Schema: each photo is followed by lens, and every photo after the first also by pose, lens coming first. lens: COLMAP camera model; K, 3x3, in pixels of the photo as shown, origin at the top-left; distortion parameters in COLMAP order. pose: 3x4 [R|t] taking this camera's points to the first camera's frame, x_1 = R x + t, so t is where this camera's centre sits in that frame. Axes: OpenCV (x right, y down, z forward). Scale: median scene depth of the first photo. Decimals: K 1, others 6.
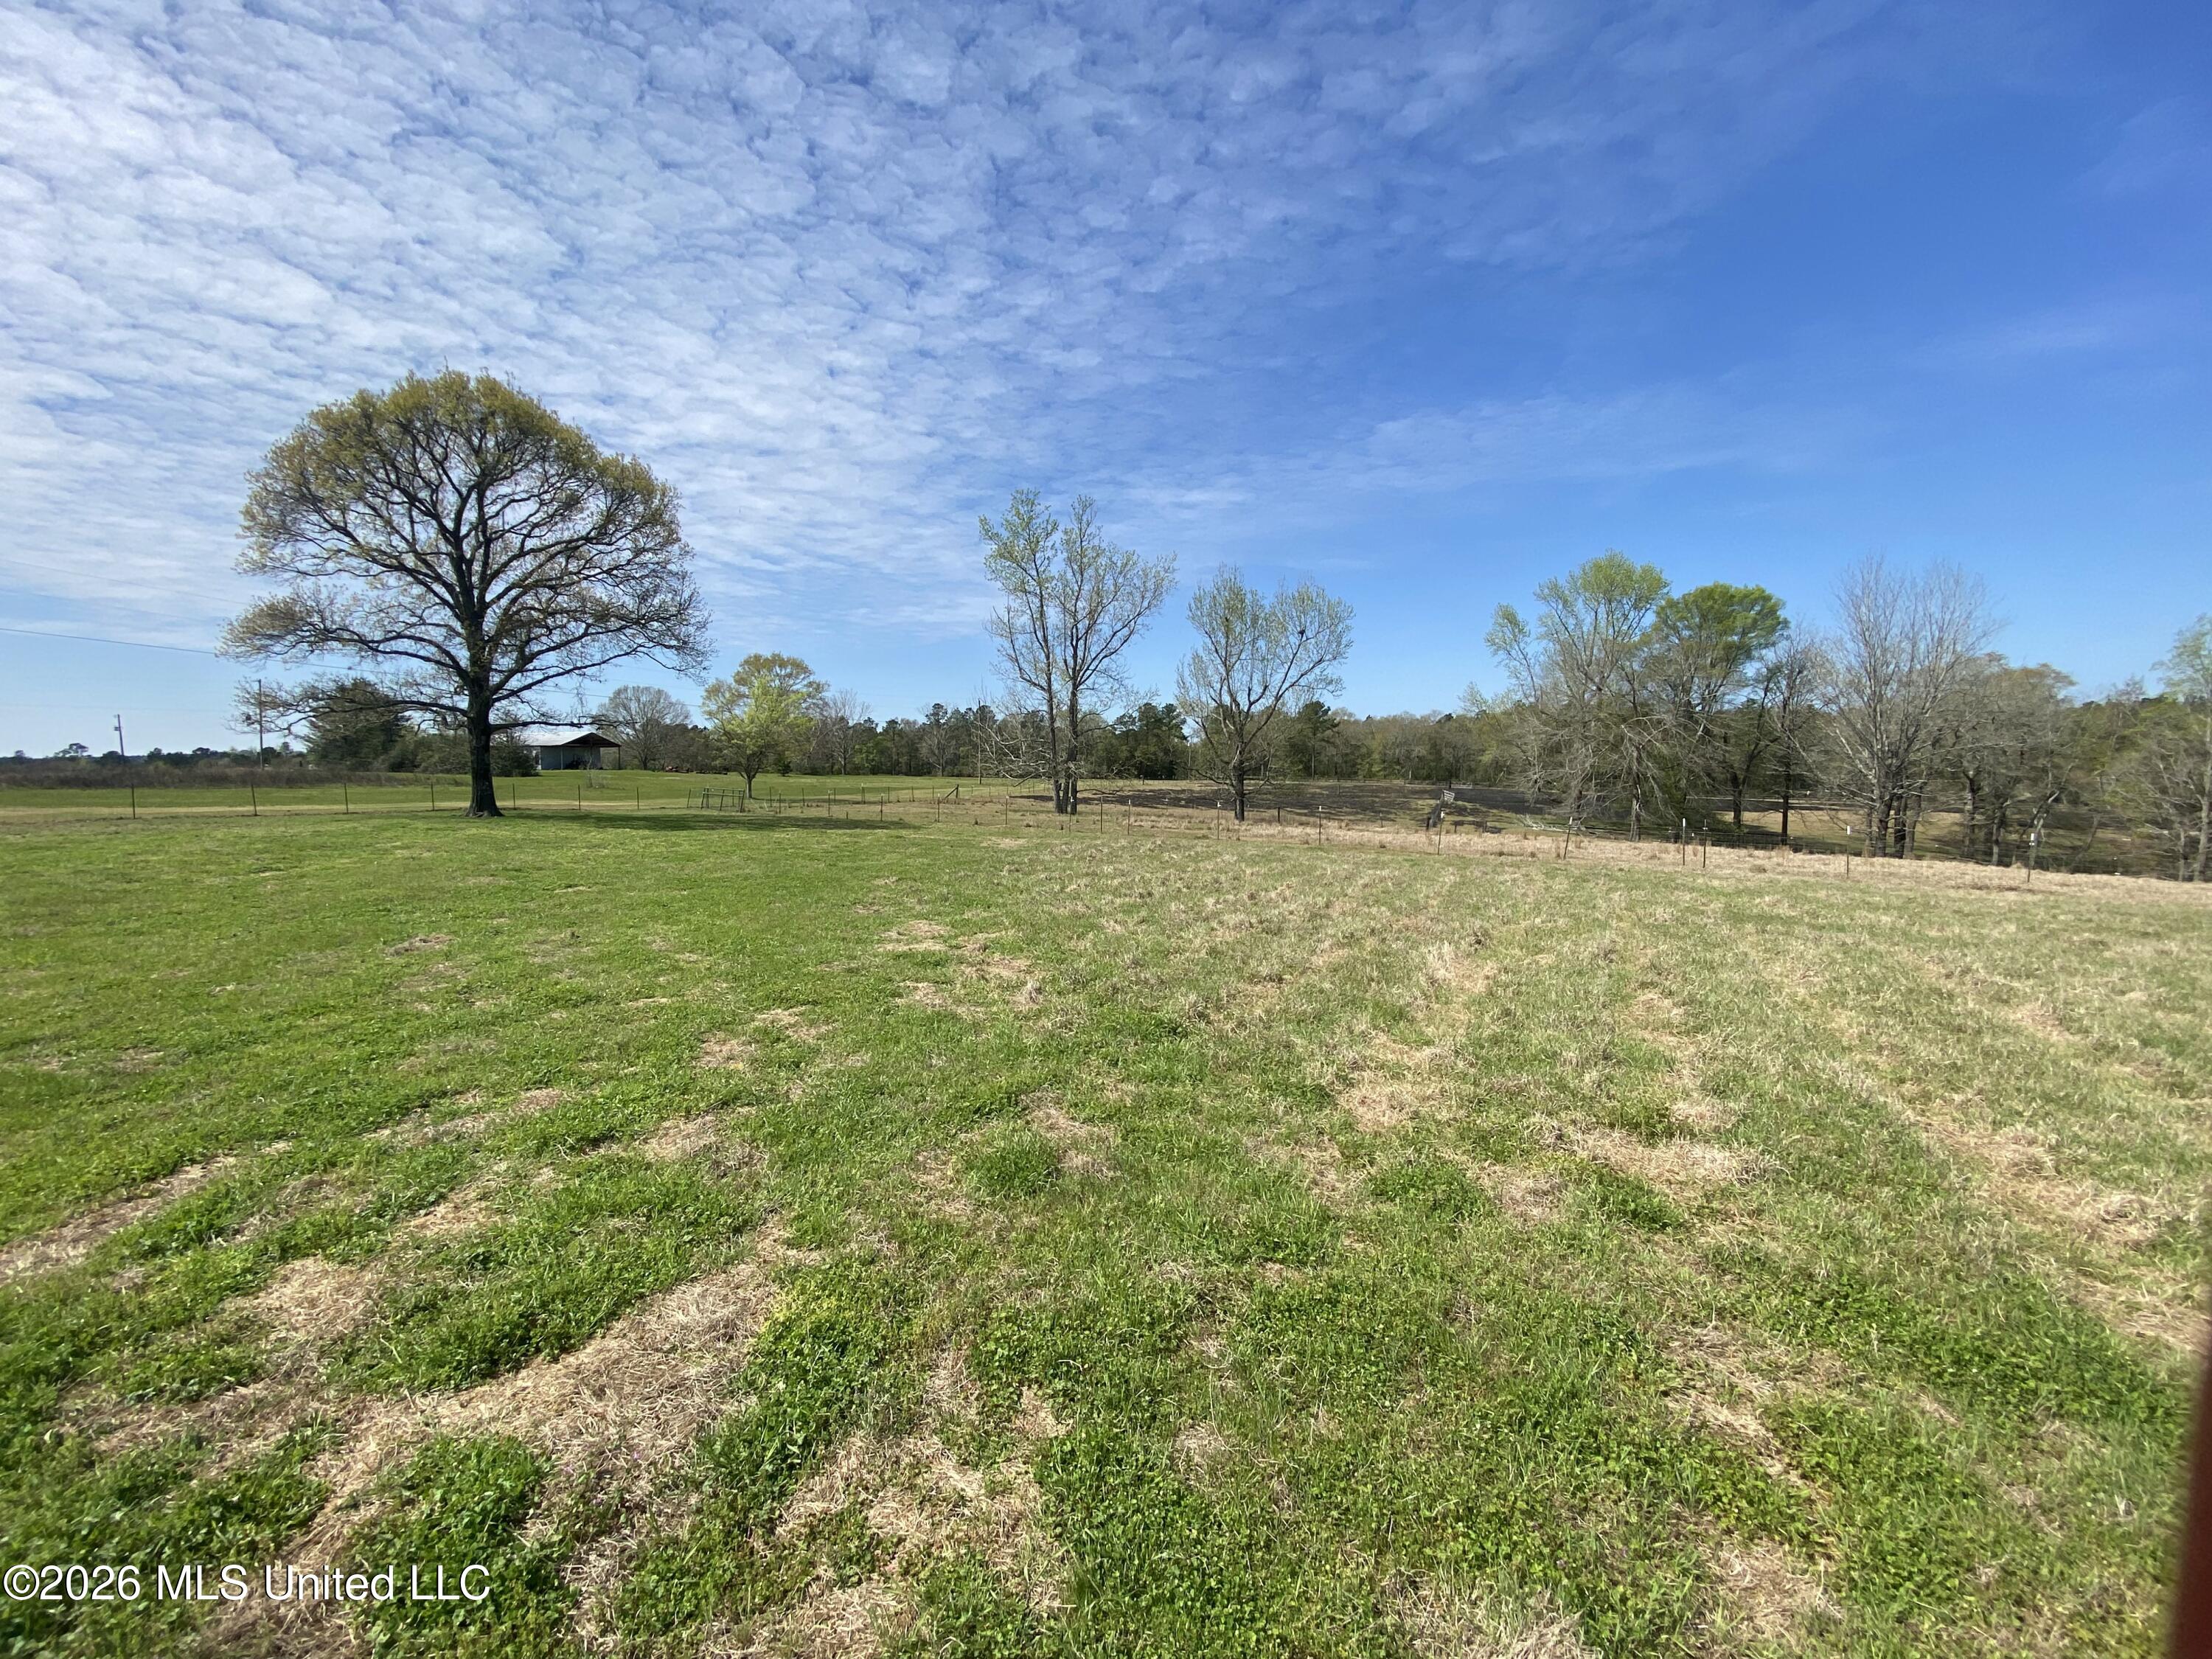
lens RADIAL K [[885.4, 0, 1112.4], [0, 885.4, 837.3], [0, 0, 1]] dist [0.005163, -0.013176]
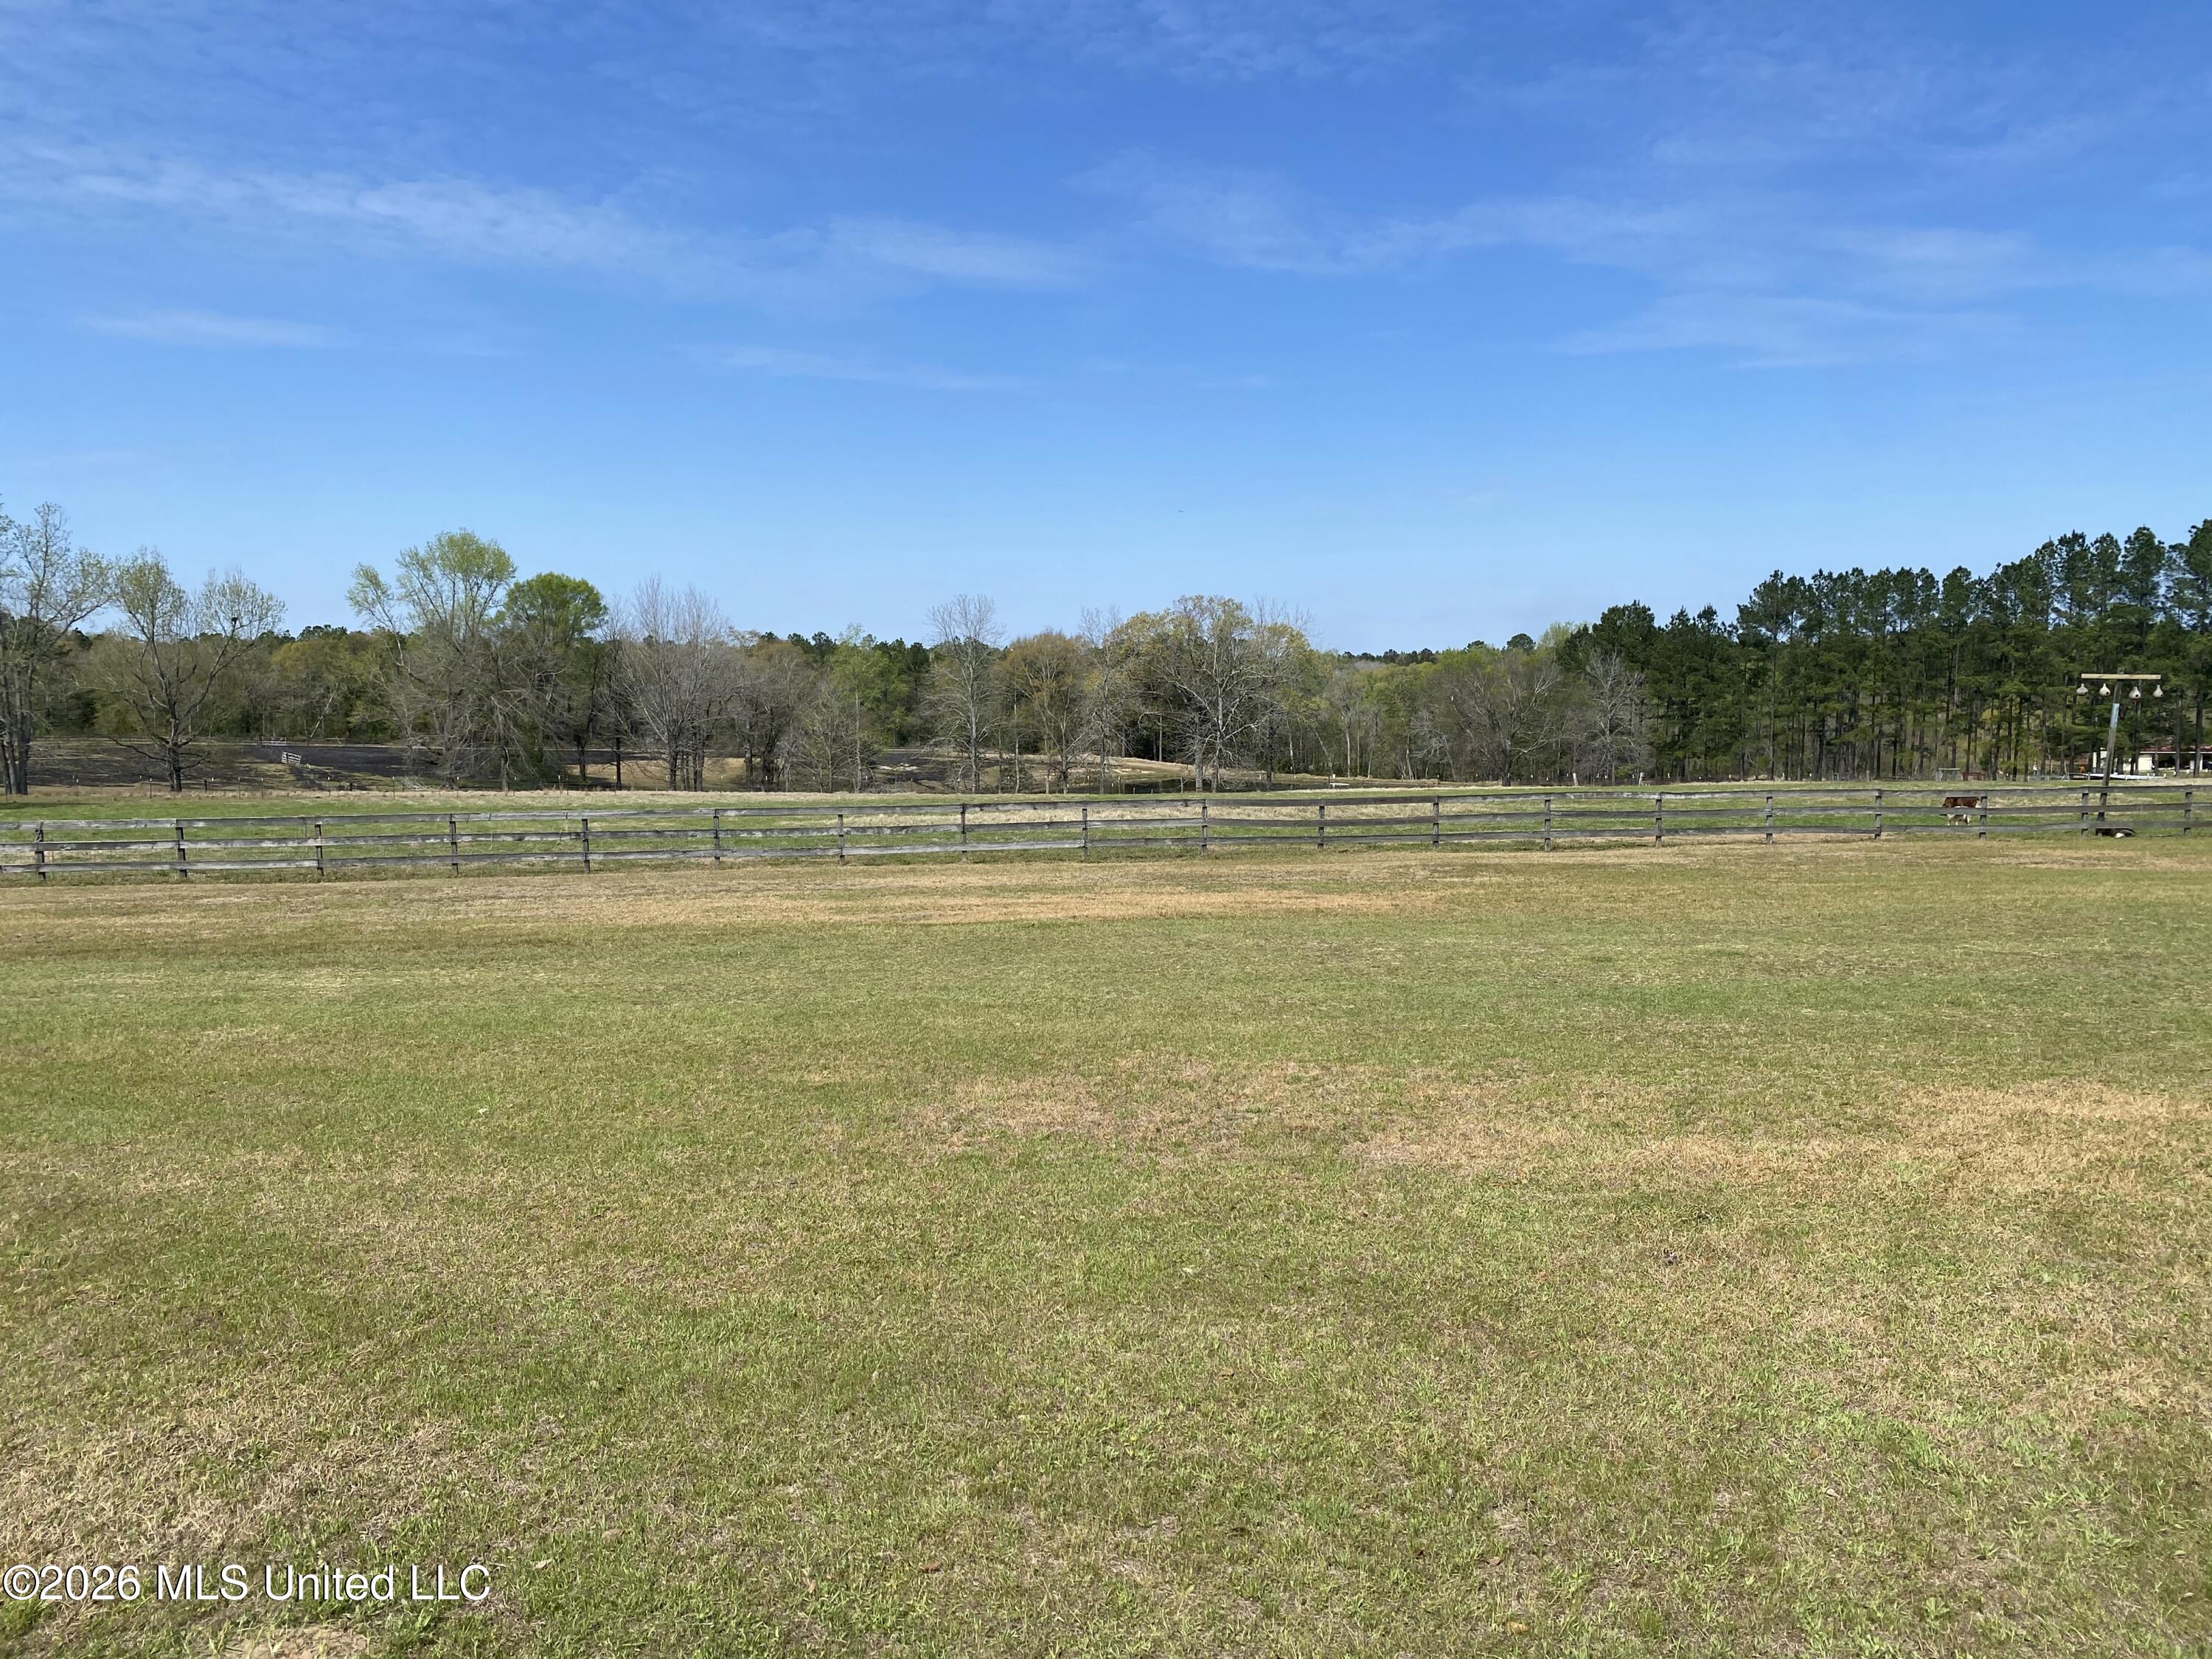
lens RADIAL K [[1669.9, 0, 1107.3], [0, 1669.9, 816.7], [0, 0, 1]] dist [0.037352, -0.051650]
pose [[0.617727, -0.063522, 0.783823, -0.614053], [0.063606, 0.997502, 0.030711, 0.014805], [-0.783816, 0.030885, 0.620225, -0.928146]]
